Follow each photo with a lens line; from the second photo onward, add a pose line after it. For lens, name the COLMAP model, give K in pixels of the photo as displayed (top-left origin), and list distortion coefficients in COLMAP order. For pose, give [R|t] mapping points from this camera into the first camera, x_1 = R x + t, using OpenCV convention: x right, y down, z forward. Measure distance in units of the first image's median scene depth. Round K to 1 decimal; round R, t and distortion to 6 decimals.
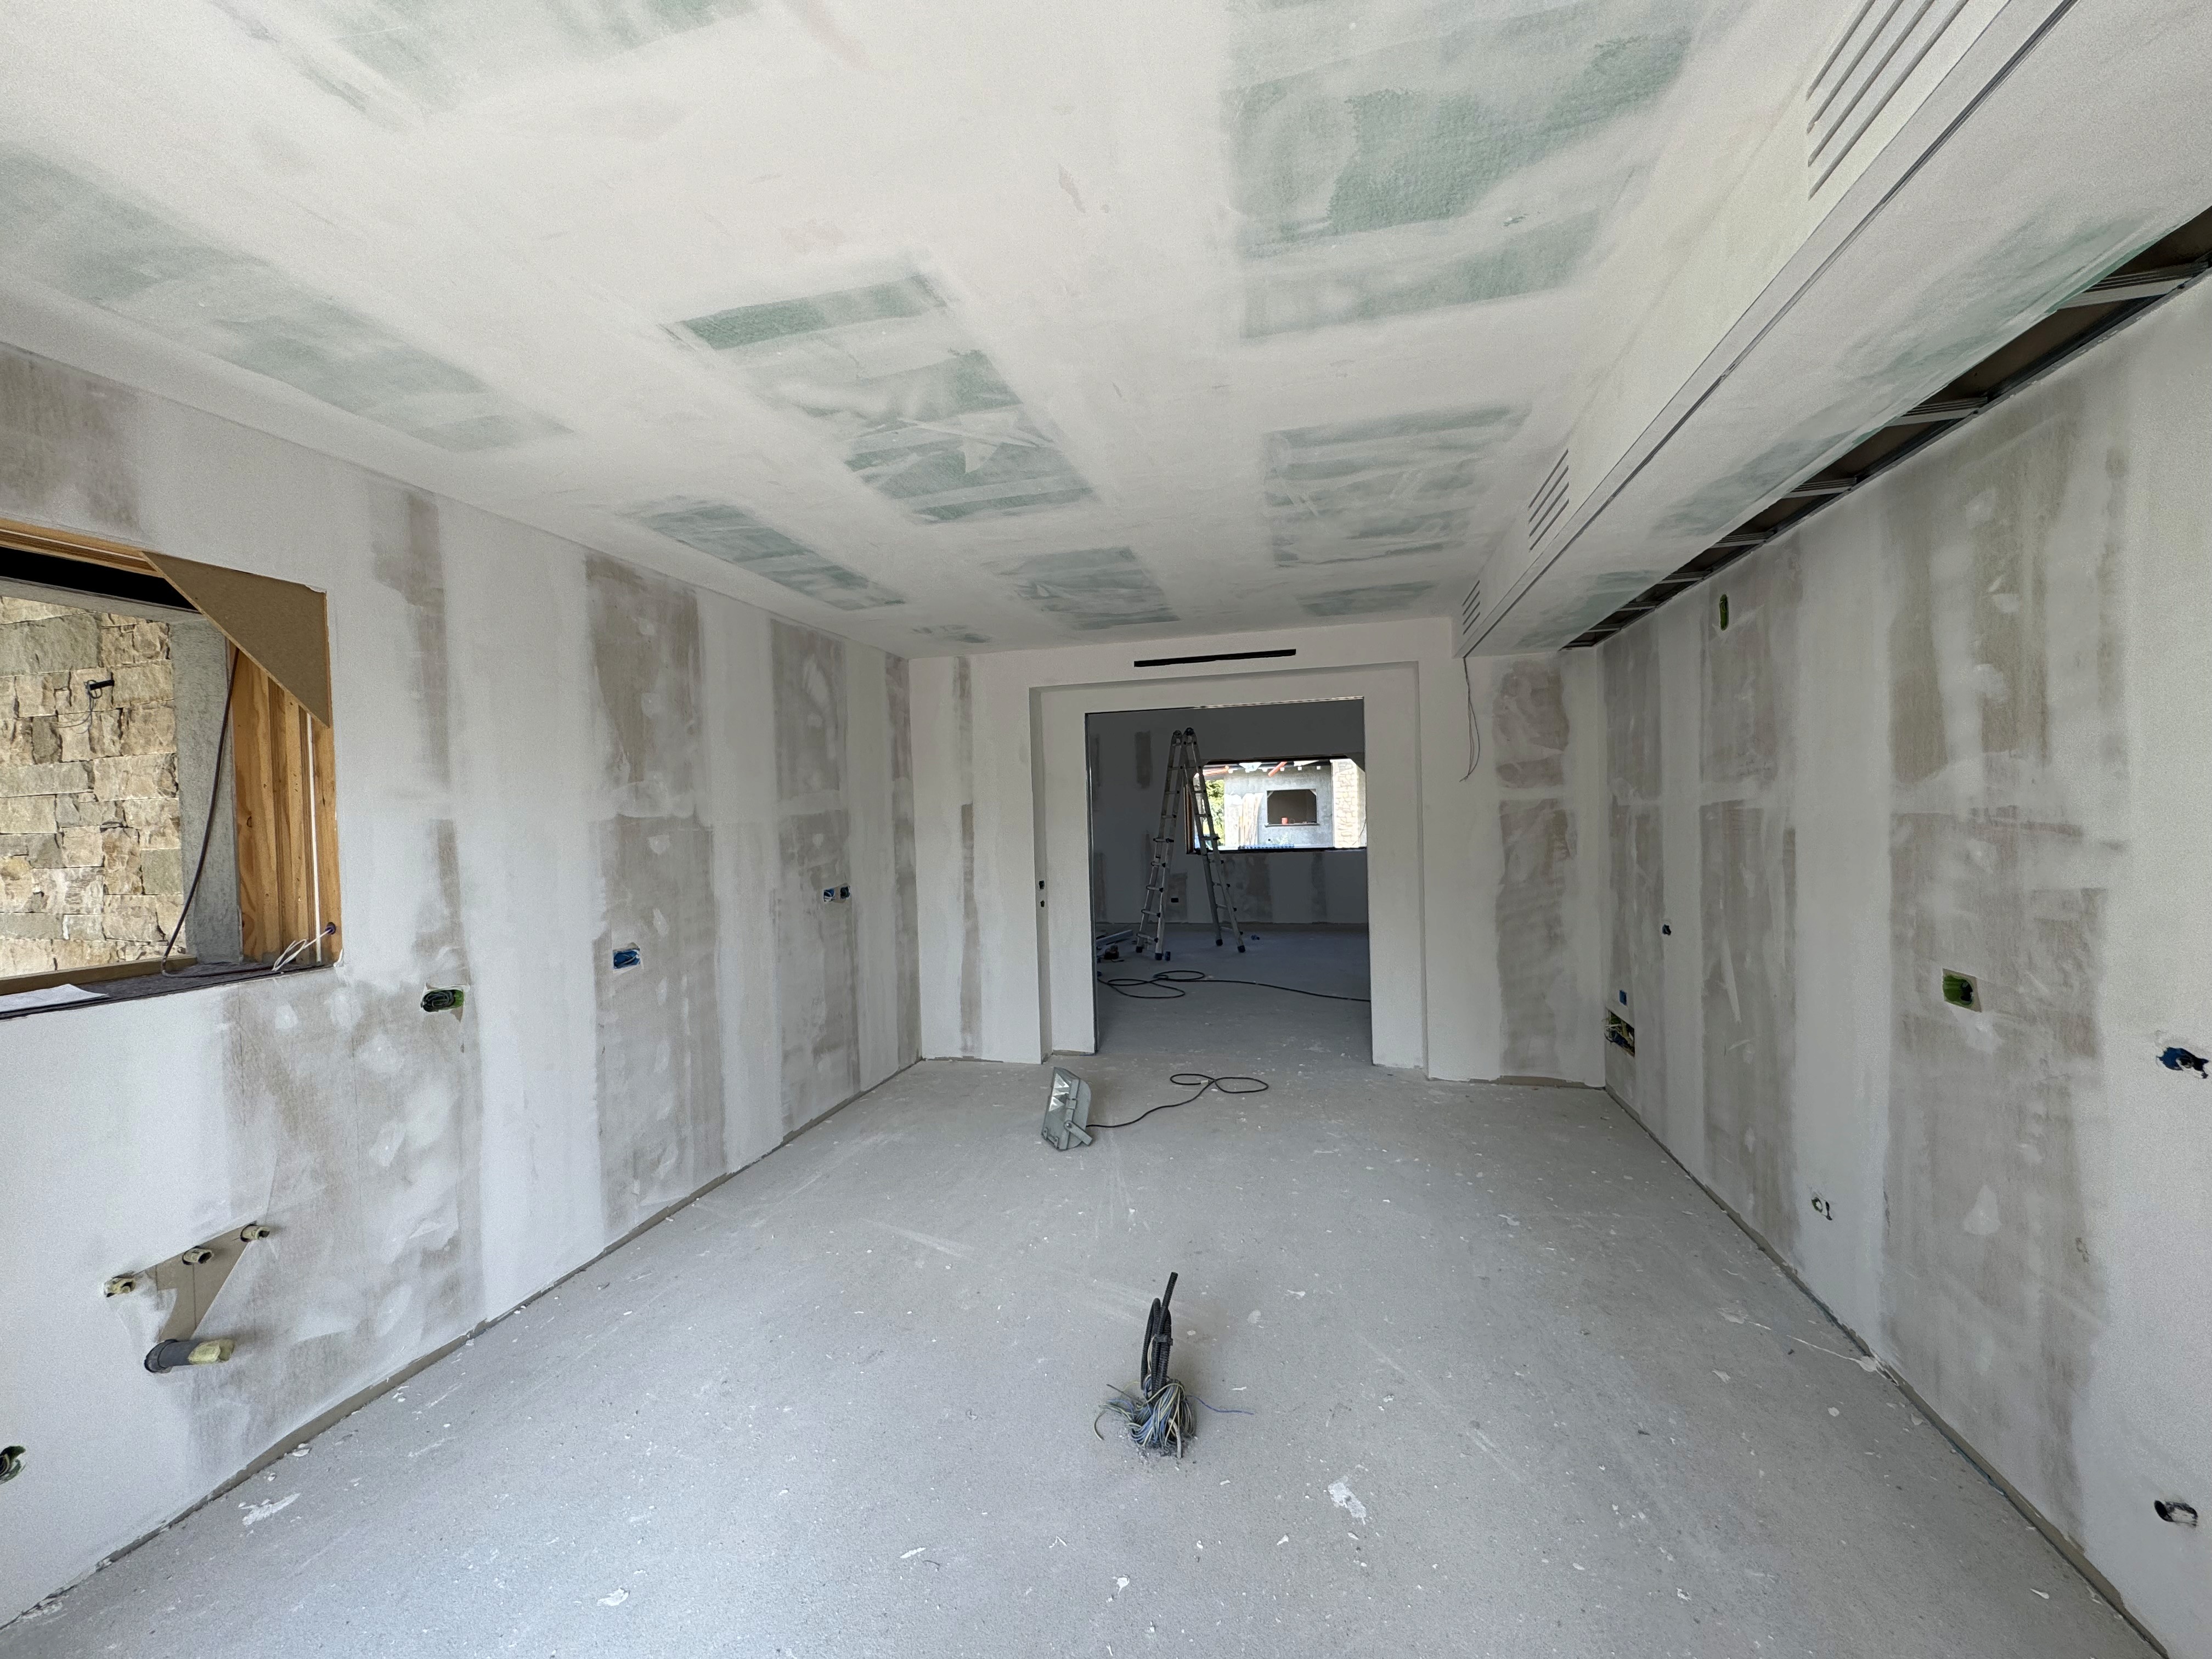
lens RADIAL K [[880.5, 0, 1097.9], [0, 880.5, 827.7], [0, 0, 1]] dist [-0.003868, 0.000394]
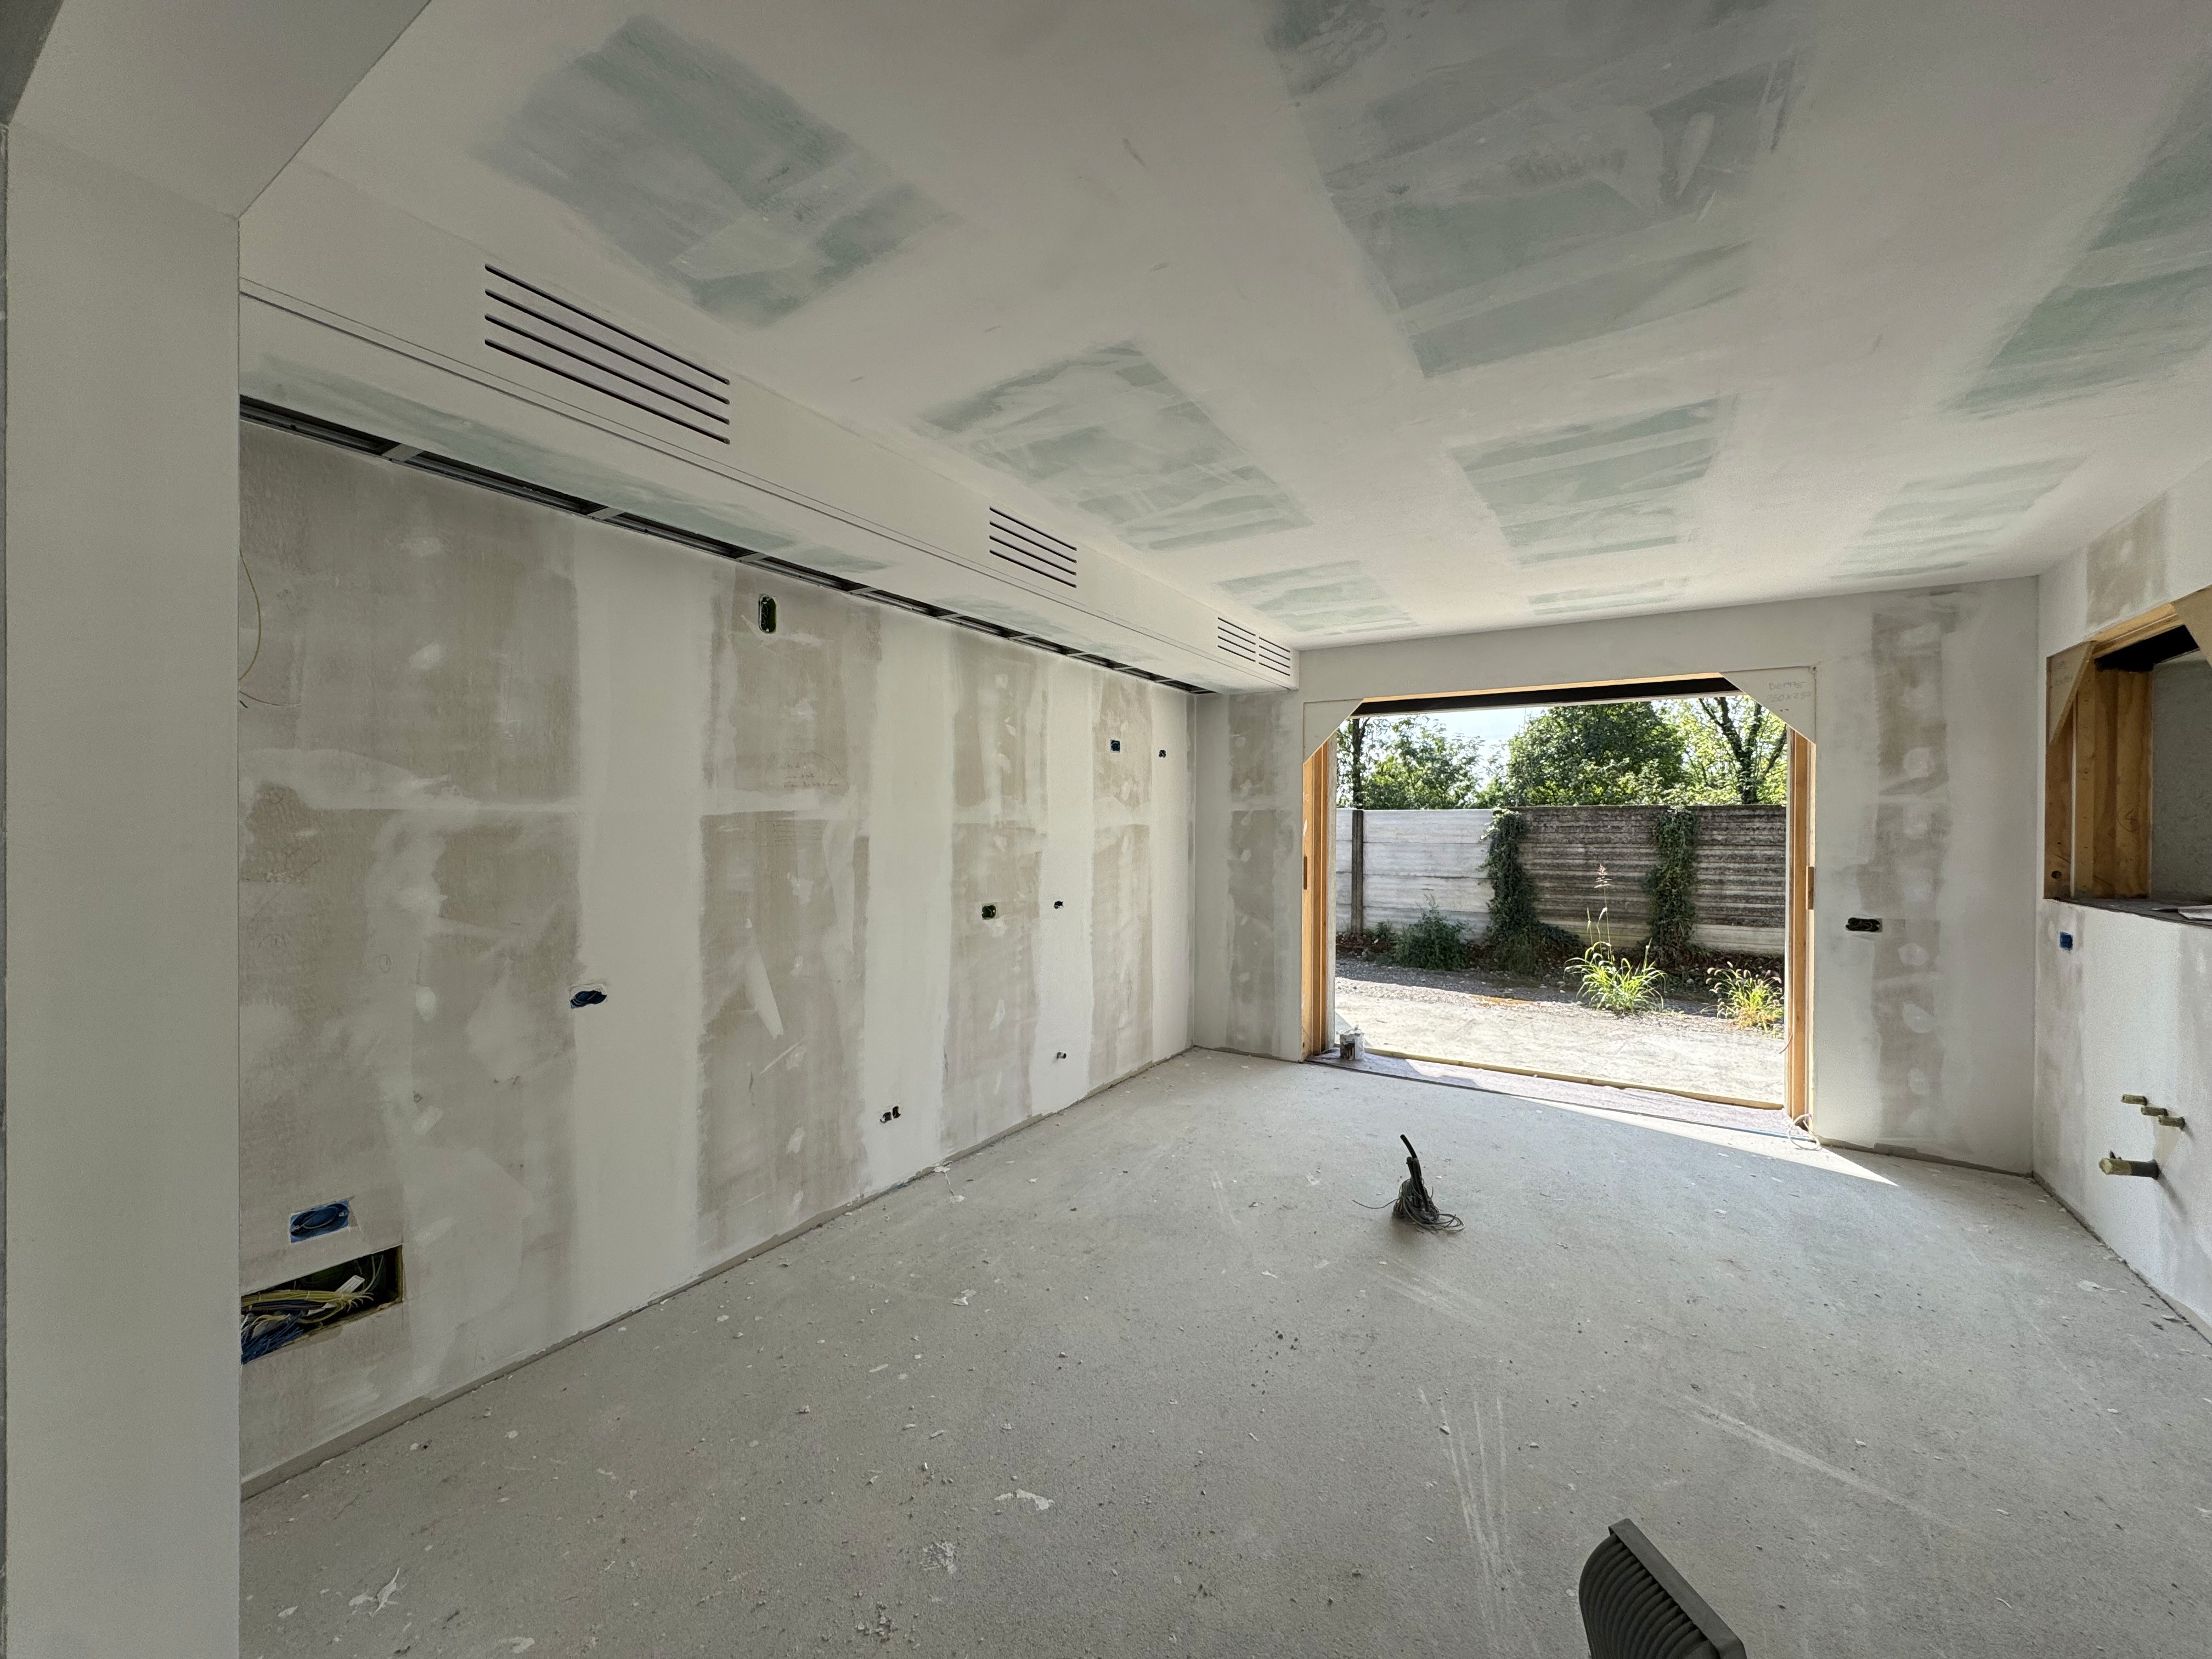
lens RADIAL K [[880.5, 0, 1098.6], [0, 880.5, 828.8], [0, 0, 1]] dist [-0.003868, 0.000394]
pose [[-0.951556, 0.023414, 0.306583, 0.080760], [0.027805, 0.999564, 0.009961, -0.011281], [-0.306216, 0.018003, -0.951792, 1.860481]]
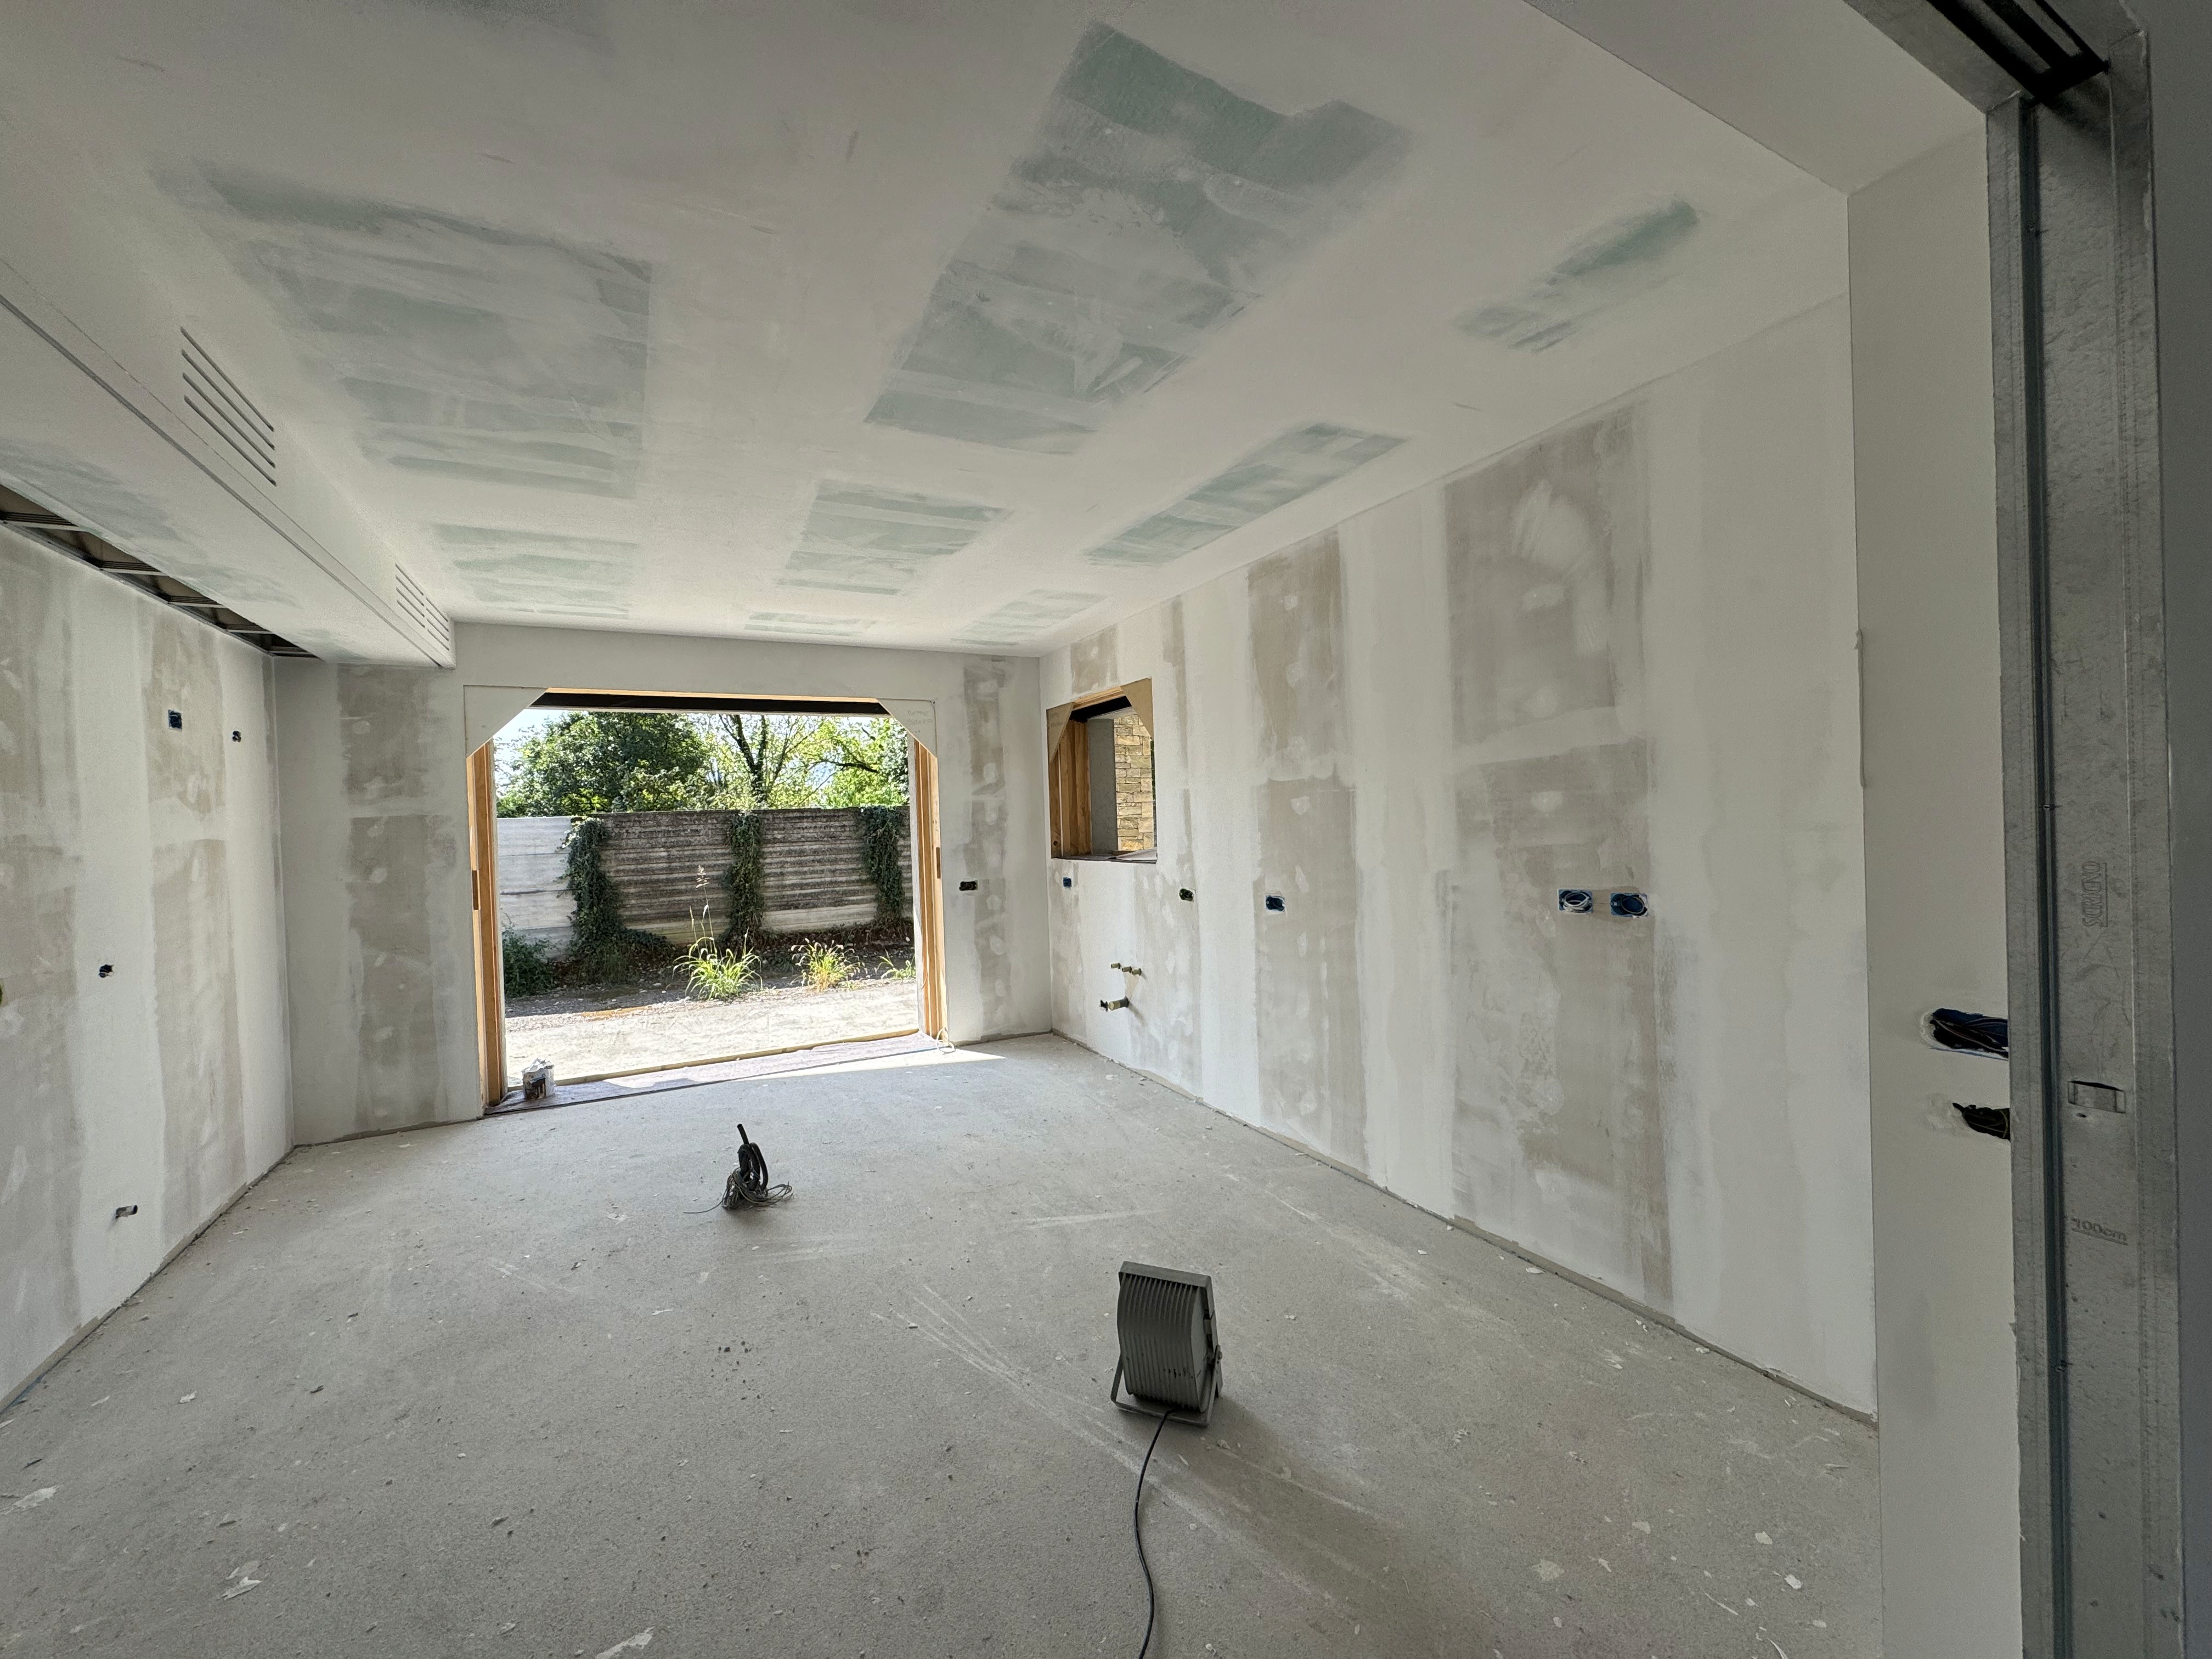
lens RADIAL K [[880.5, 0, 1107.9], [0, 880.5, 827.8], [0, 0, 1]] dist [-0.003868, 0.000394]
pose [[-0.737333, 0.060924, -0.672777, 0.435594], [0.045574, 0.998142, 0.040441, -0.008500], [0.673991, -0.000843, -0.738739, 1.849426]]
